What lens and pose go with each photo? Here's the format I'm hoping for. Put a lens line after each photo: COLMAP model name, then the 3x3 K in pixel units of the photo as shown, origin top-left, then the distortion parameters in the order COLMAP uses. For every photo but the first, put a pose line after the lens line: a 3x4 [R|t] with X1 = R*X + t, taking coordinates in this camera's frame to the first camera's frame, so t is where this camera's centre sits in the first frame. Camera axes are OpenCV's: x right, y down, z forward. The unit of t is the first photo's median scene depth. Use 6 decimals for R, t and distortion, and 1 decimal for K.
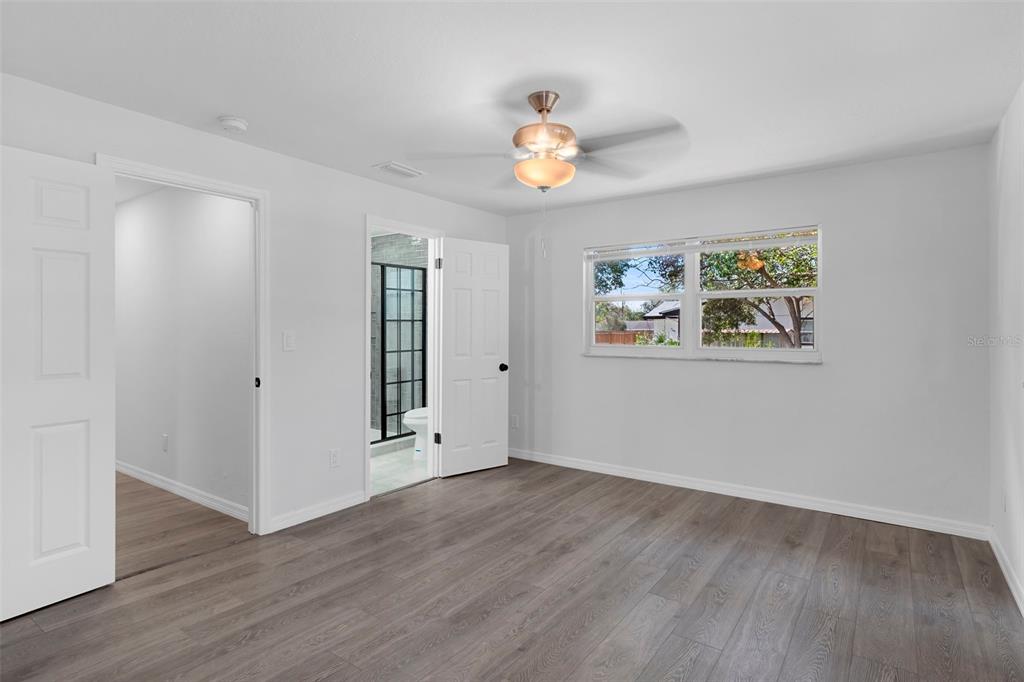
lens RADIAL K [[533.9, 0, 512.0], [0, 533.9, 341.0], [0, 0, 1]] dist [-0.000824, -0.000506]
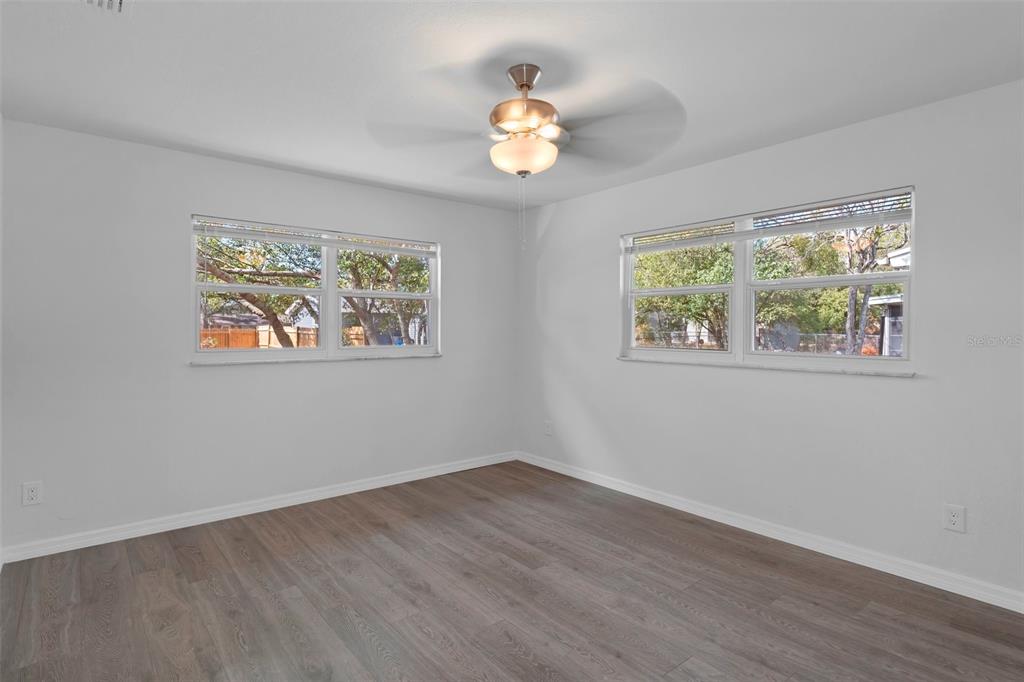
lens RADIAL K [[512.4, 0, 512.0], [0, 512.4, 341.0], [0, 0, 1]] dist [0.001967, 0.000378]
pose [[0.271930, -0.025138, 0.961989, -0.588113], [0.021174, 0.999573, 0.020134, -0.014183], [-0.962084, 0.014894, 0.272346, 0.585668]]
